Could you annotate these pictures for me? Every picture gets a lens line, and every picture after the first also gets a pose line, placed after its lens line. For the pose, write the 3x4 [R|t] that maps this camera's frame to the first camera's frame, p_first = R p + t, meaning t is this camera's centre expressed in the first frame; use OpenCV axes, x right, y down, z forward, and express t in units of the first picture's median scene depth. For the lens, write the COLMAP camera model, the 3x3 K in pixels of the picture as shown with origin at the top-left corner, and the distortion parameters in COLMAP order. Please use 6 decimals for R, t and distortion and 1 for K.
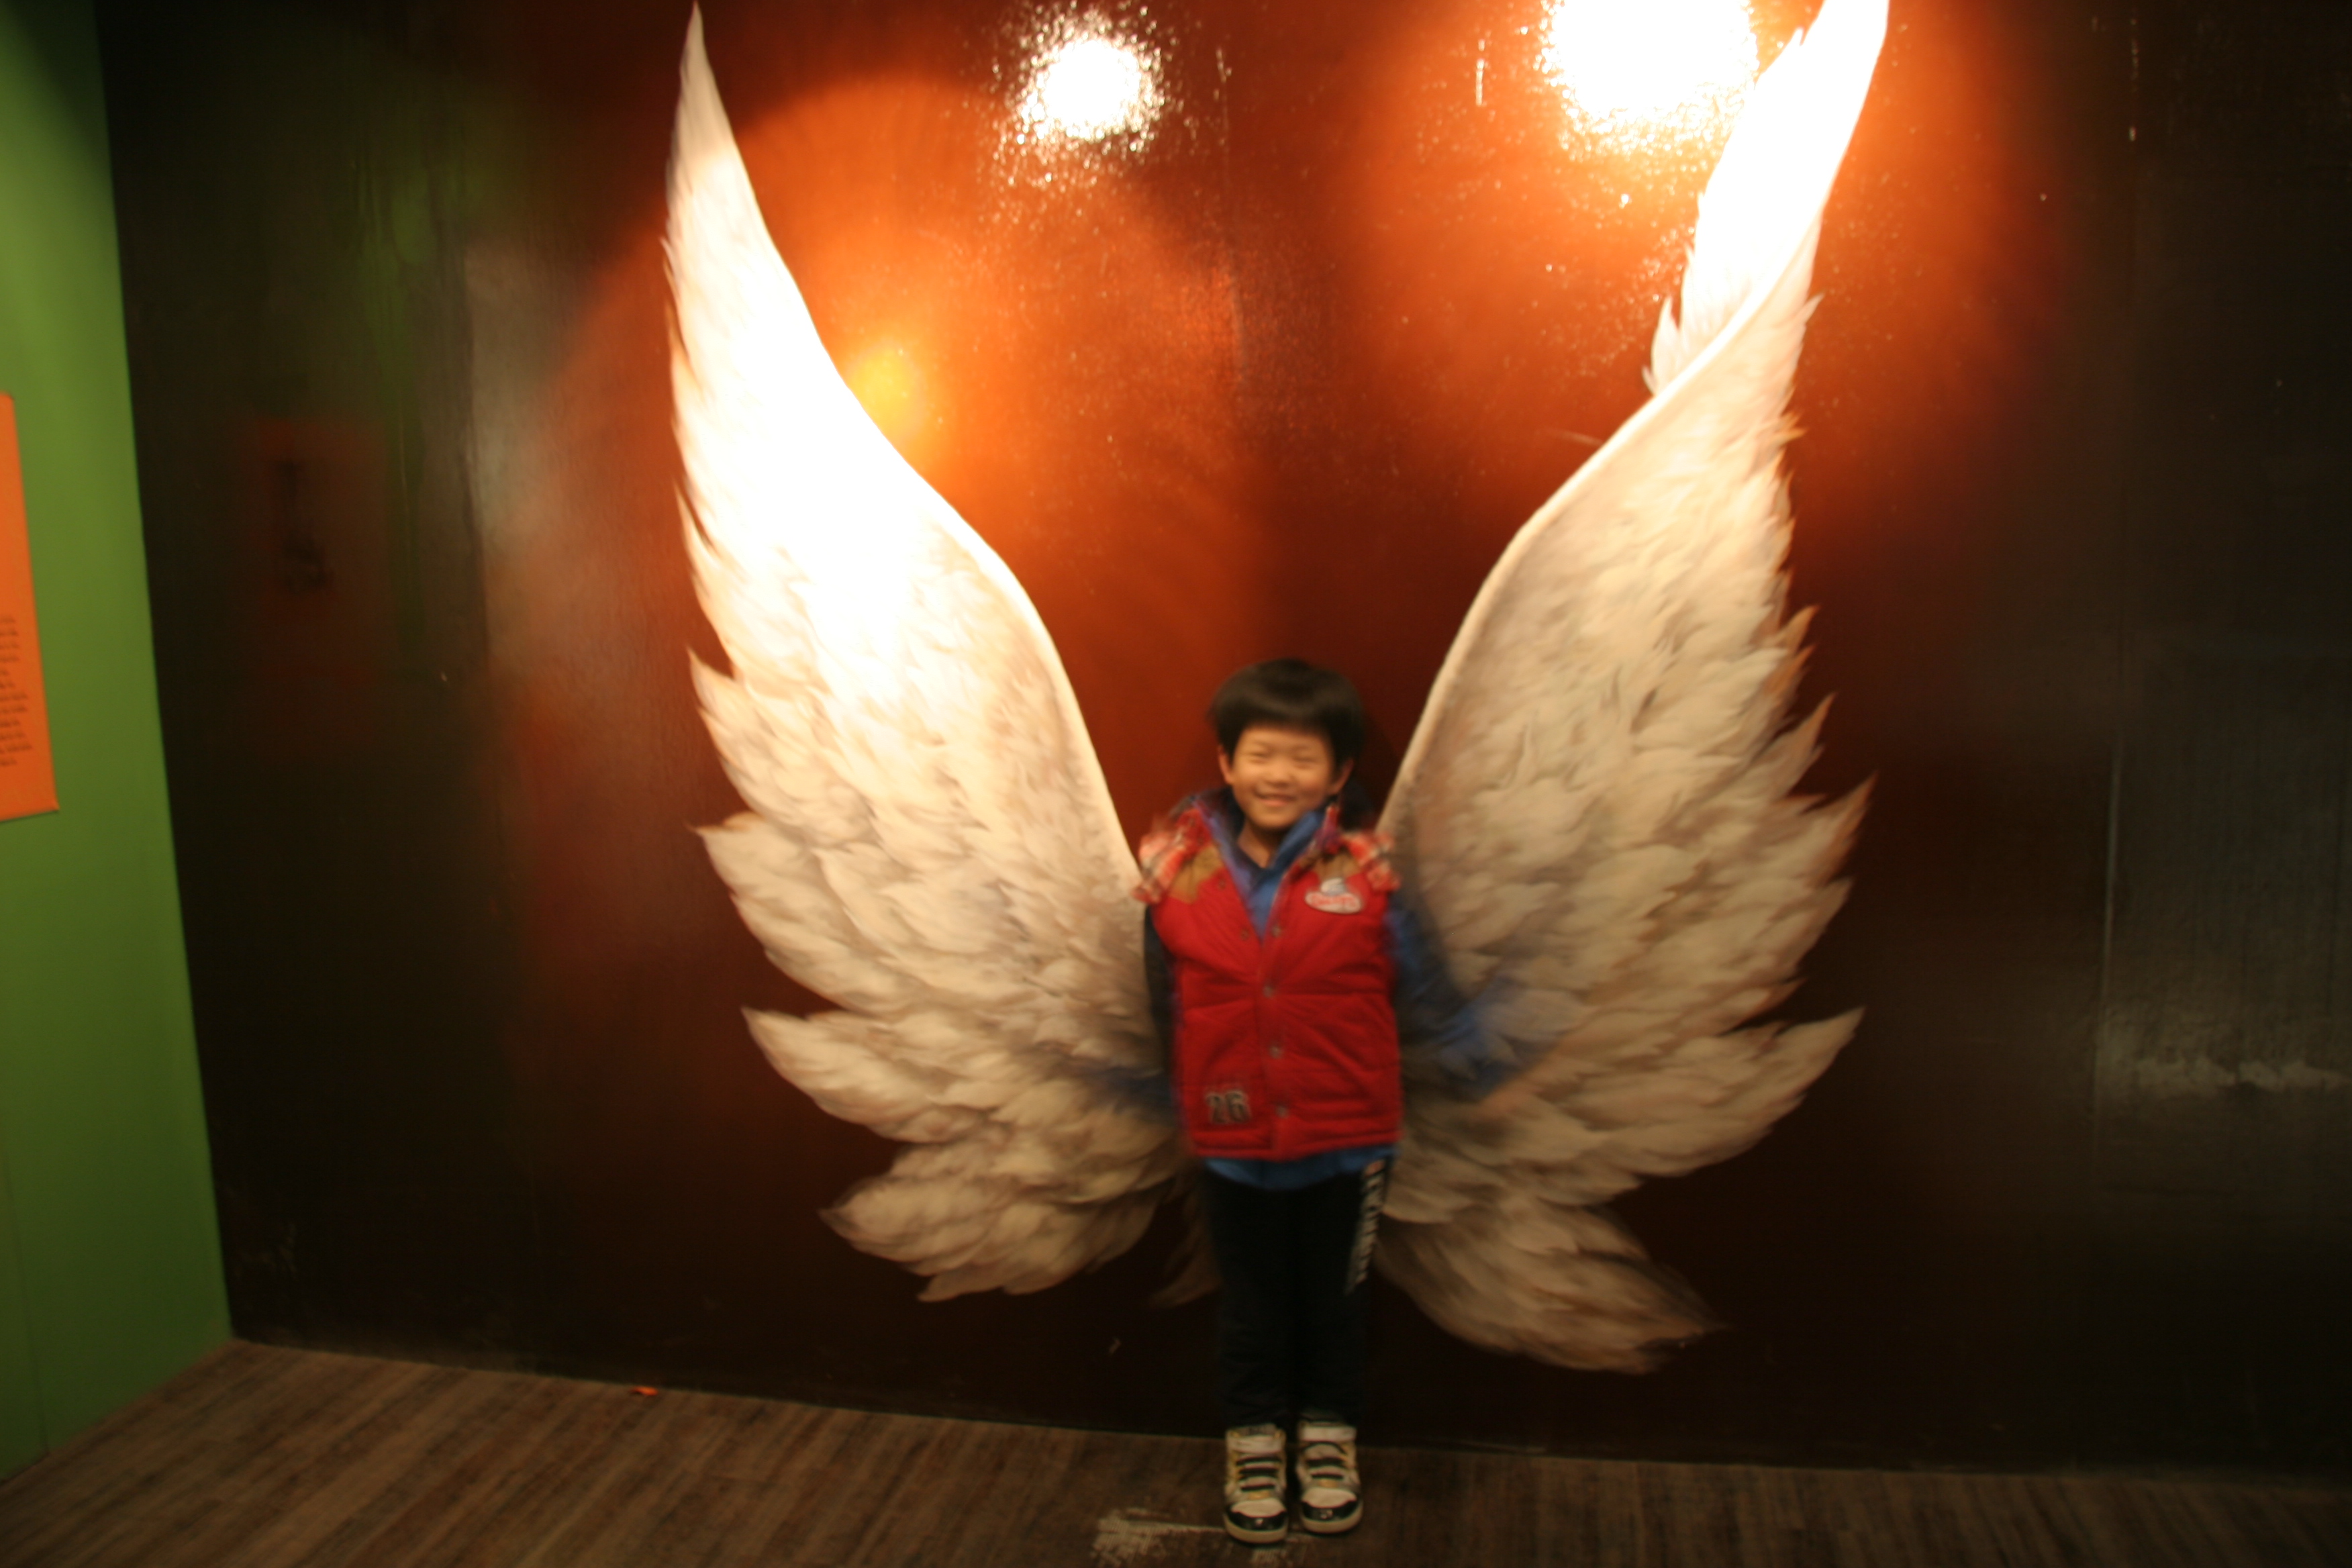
lens RADIAL K [[1969.0, 0, 1178.9], [0, 1969.0, 786.1], [0, 0, 1]] dist [-0.155237, 0.126676]
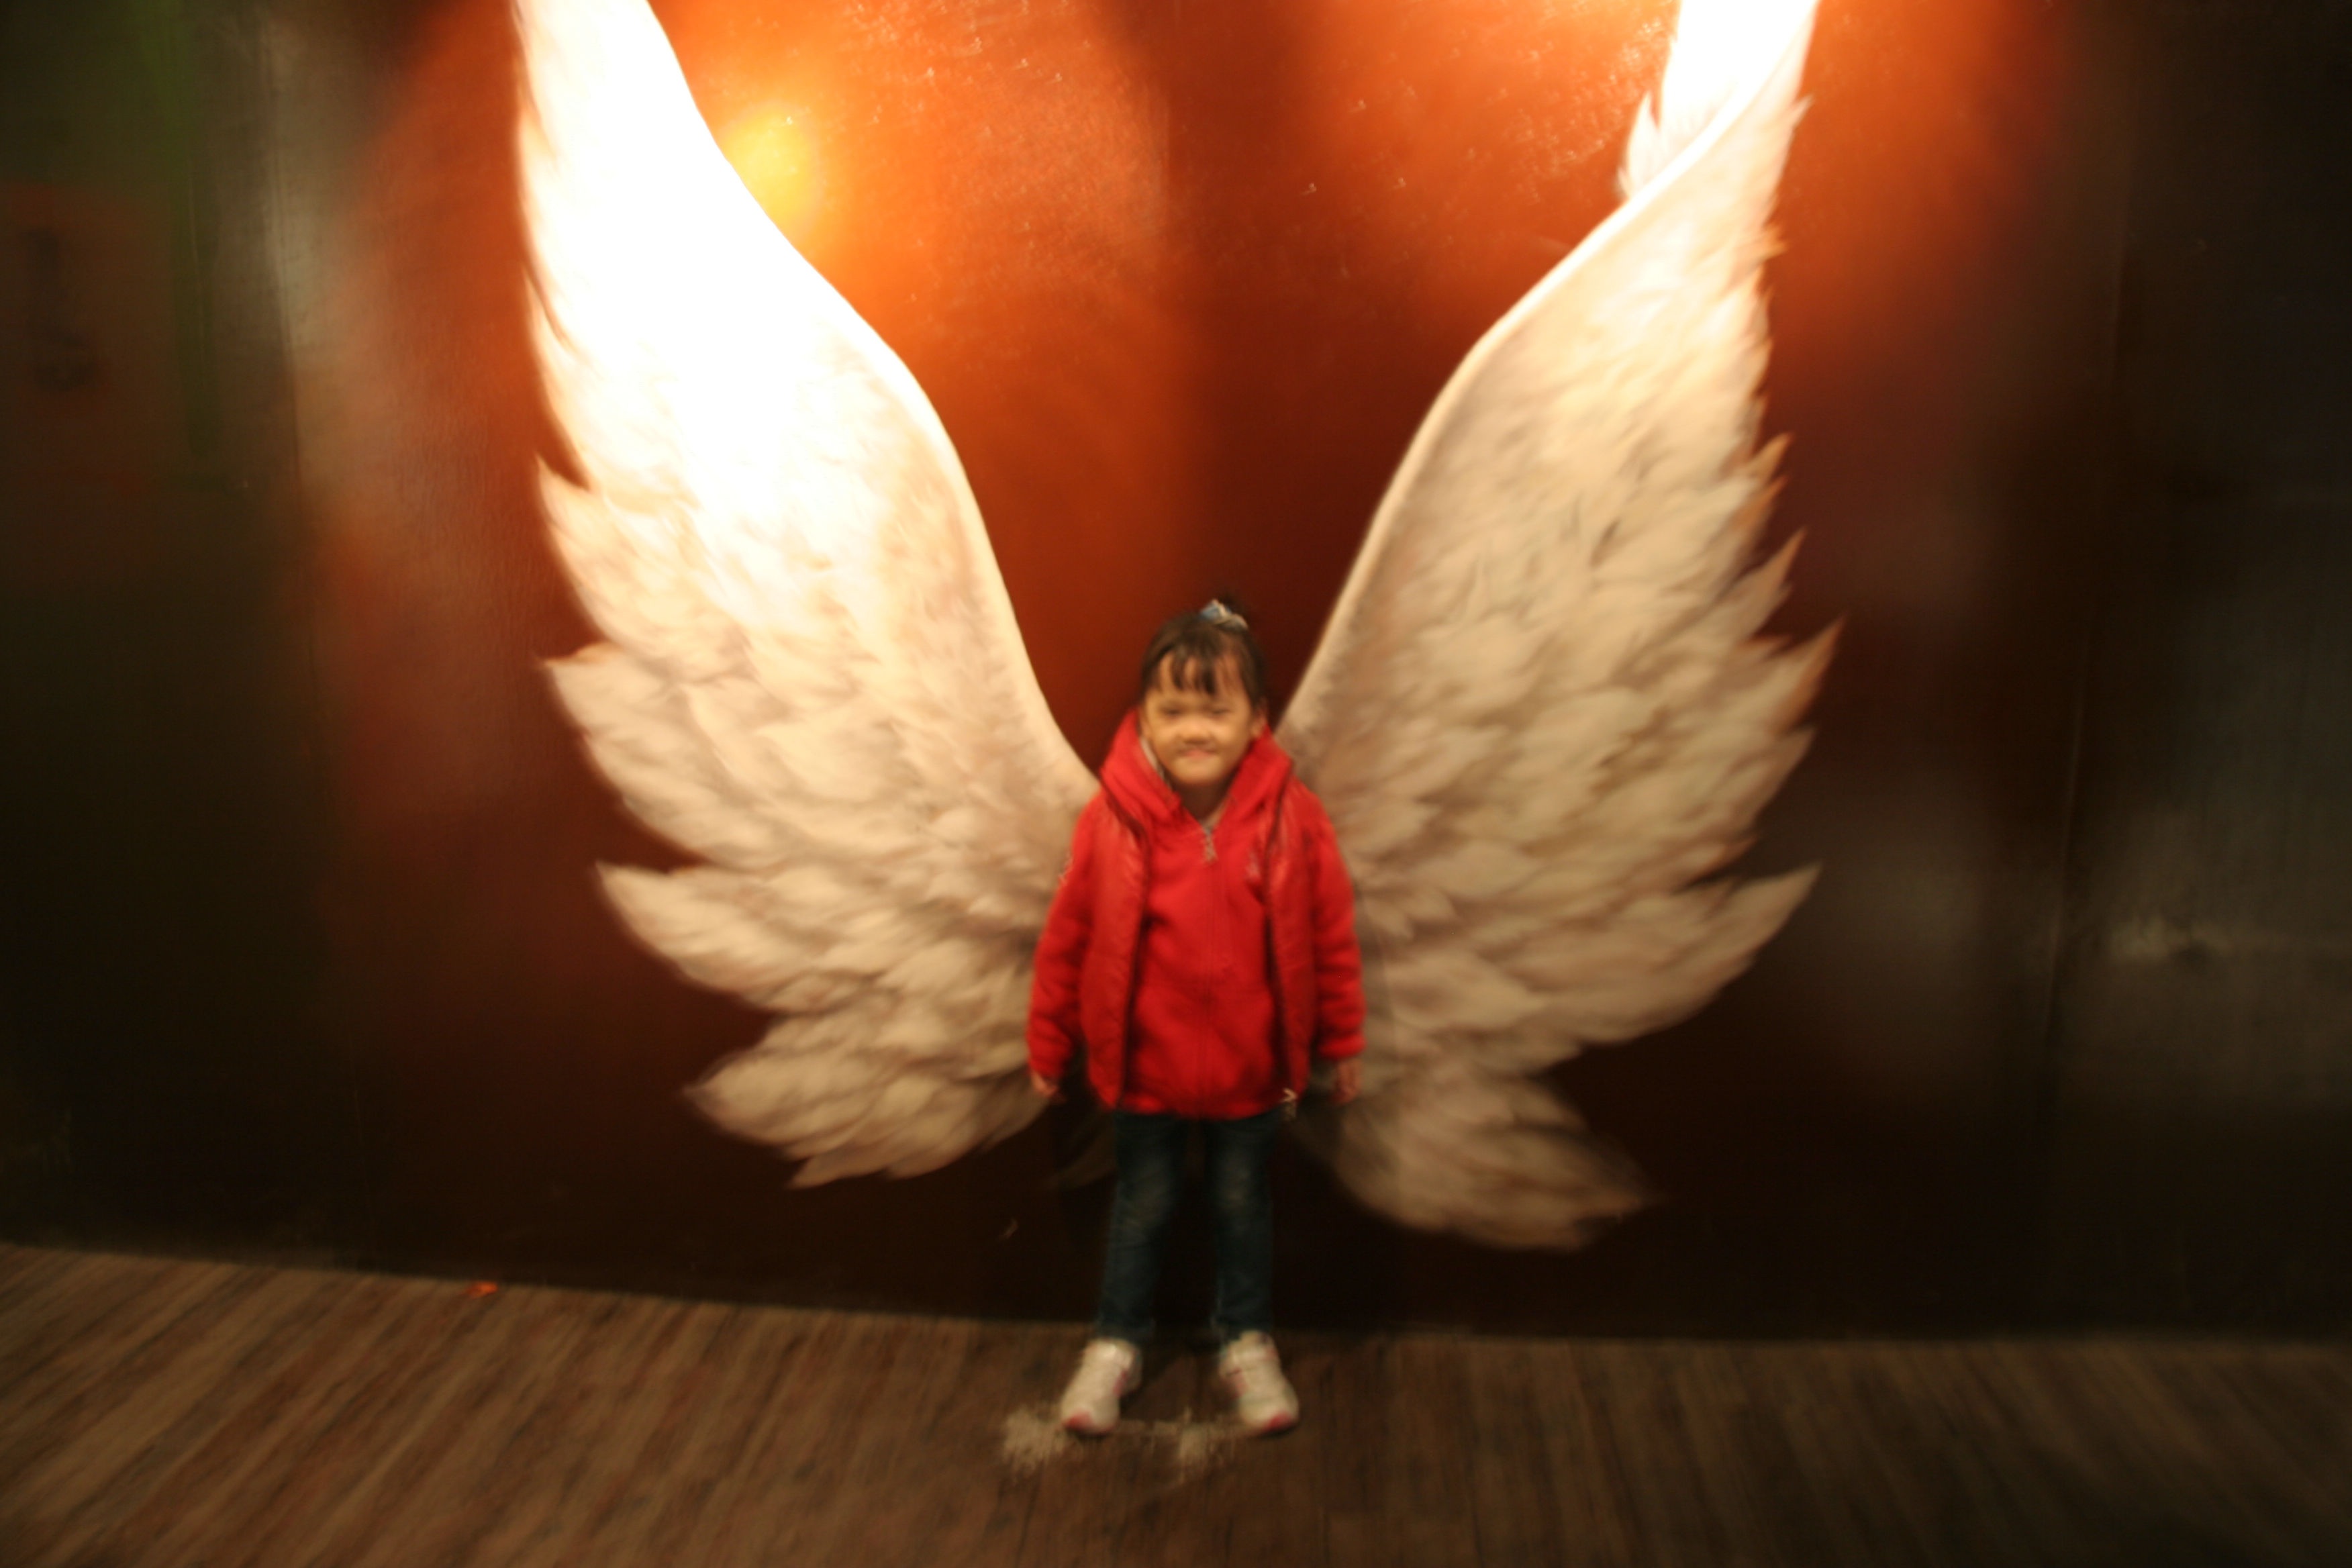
lens RADIAL K [[1969.0, 0, 1184.7], [0, 1969.0, 791.8], [0, 0, 1]] dist [-0.155237, 0.126676]
pose [[0.992375, 0.006502, 0.123080, -0.070914], [-0.014723, 0.997711, 0.066007, 0.020300], [-0.122369, -0.067316, 0.990199, 0.095696]]
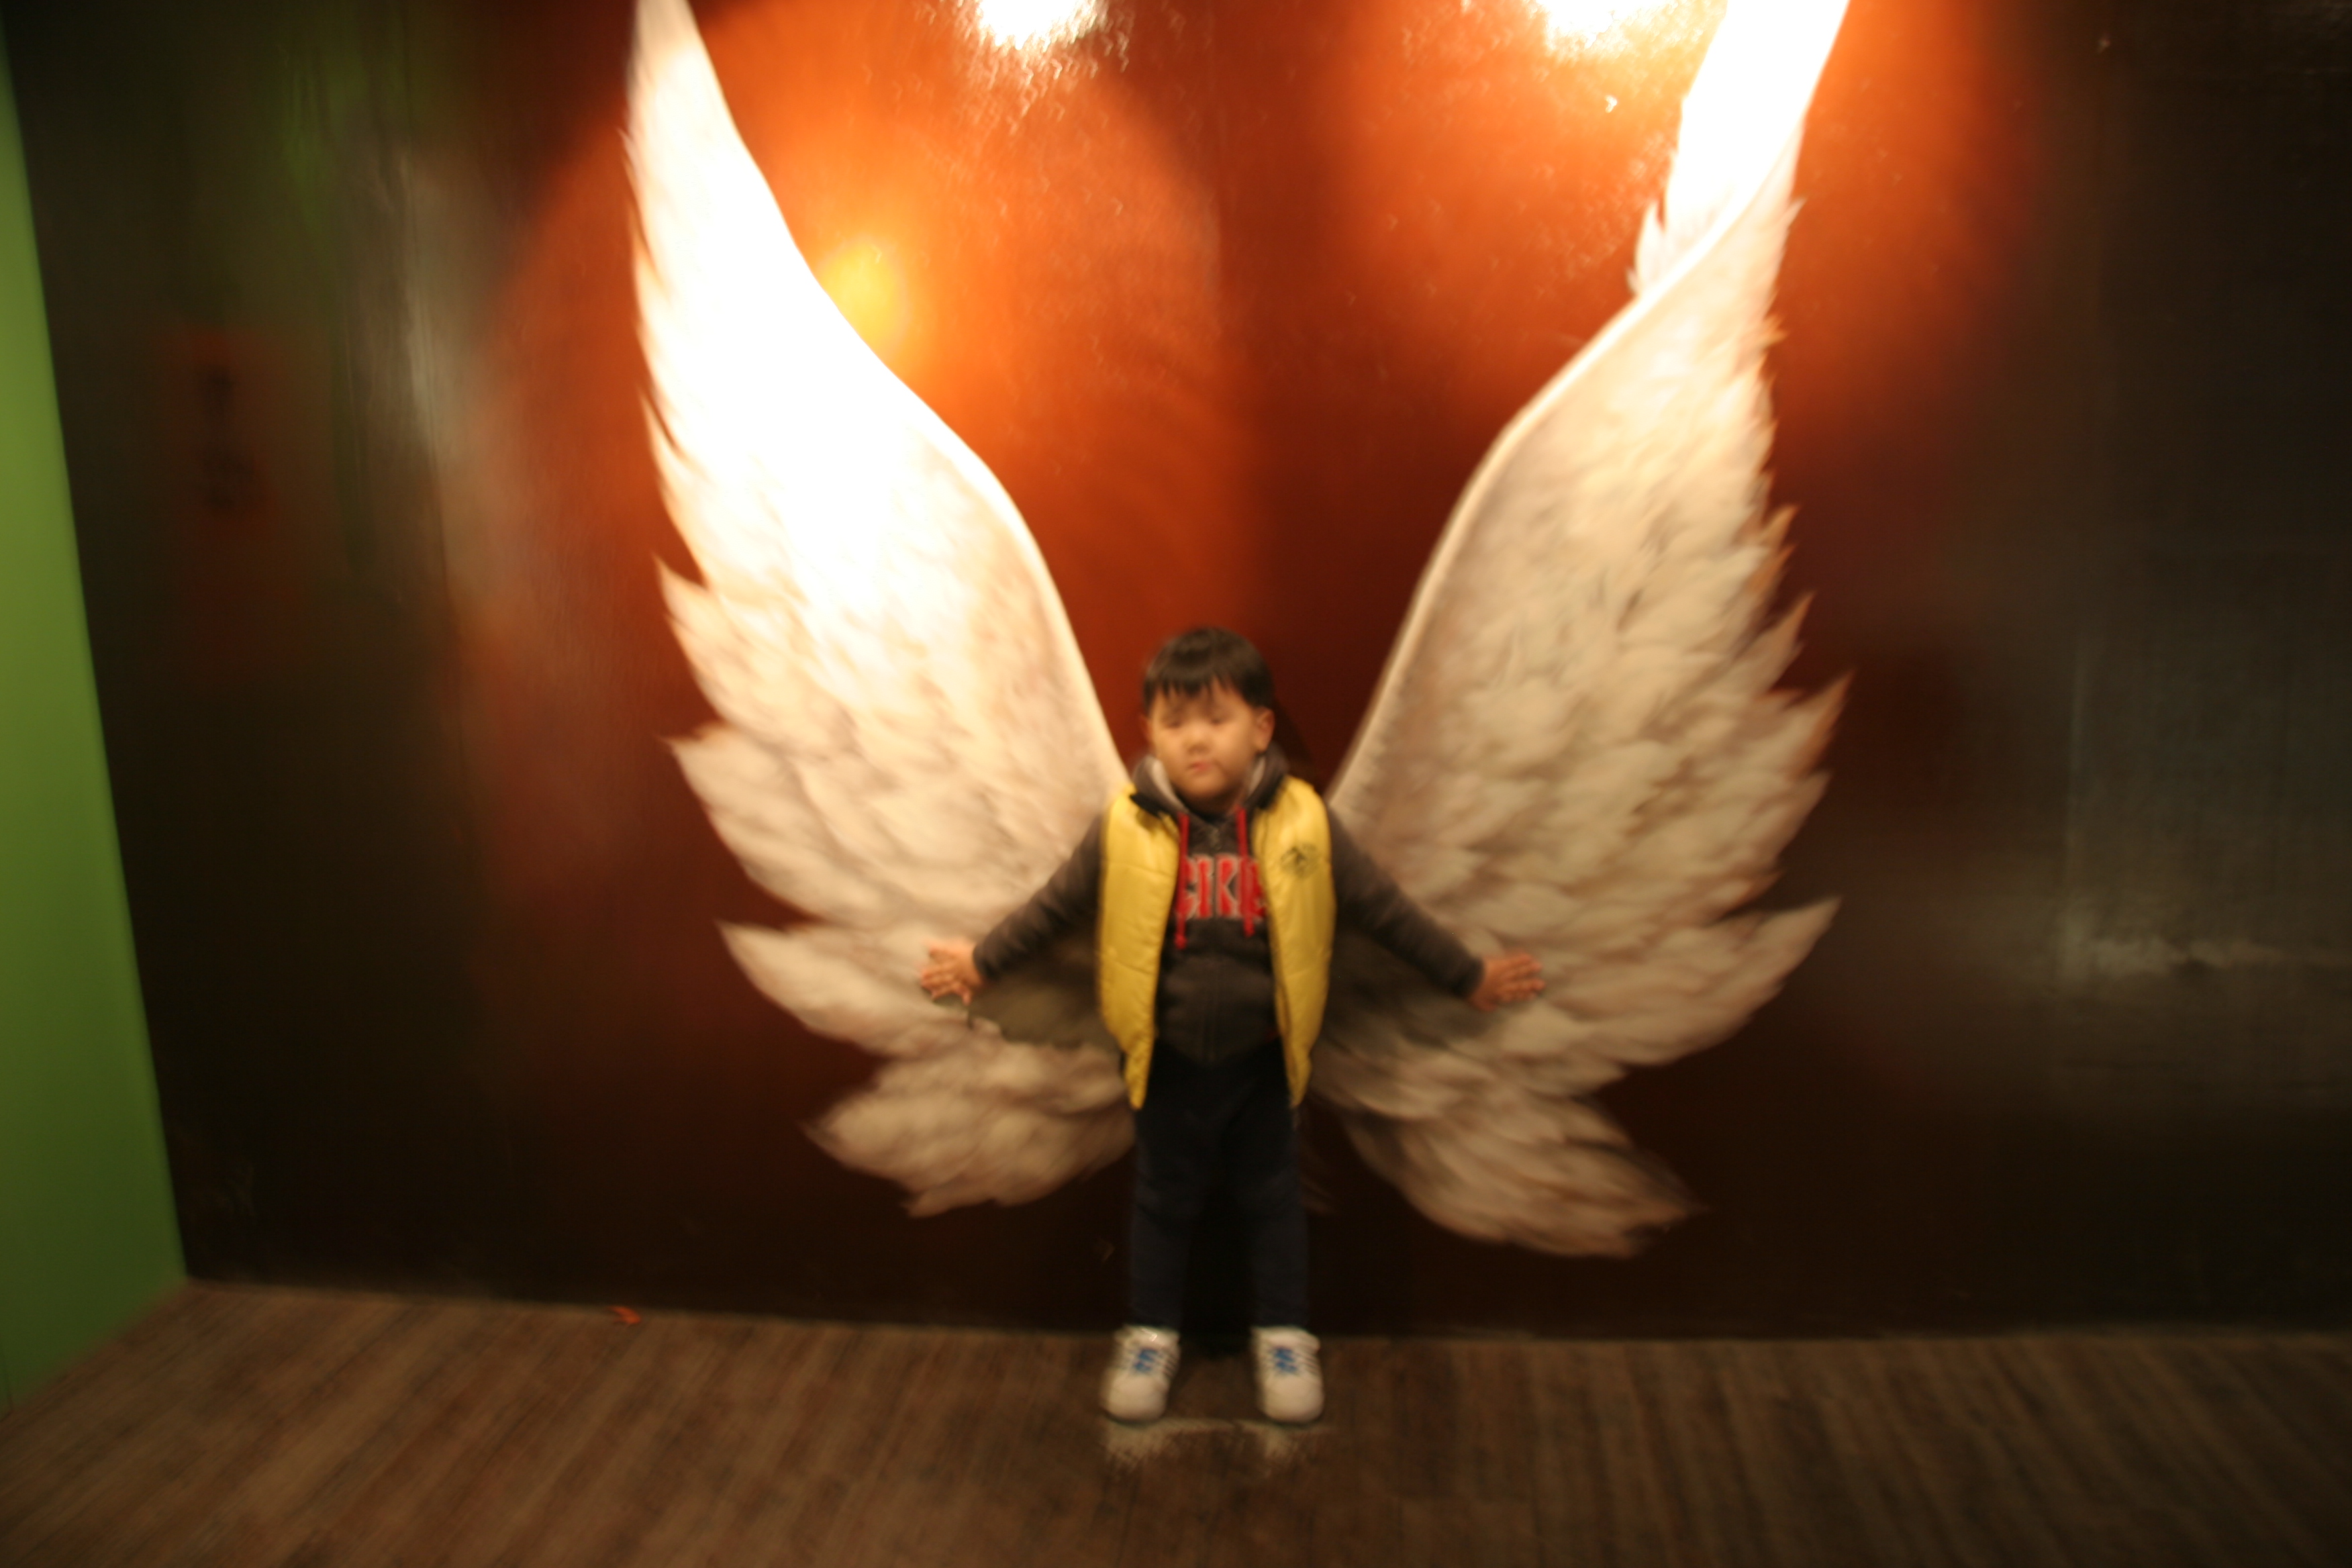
lens RADIAL K [[1969.0, 0, 1190.0], [0, 1969.0, 797.5], [0, 0, 1]] dist [-0.155237, 0.126676]
pose [[0.996272, -0.021058, 0.083655, -0.074704], [0.016848, 0.998571, 0.050709, 0.003599], [-0.084603, -0.049111, 0.995204, 0.002100]]
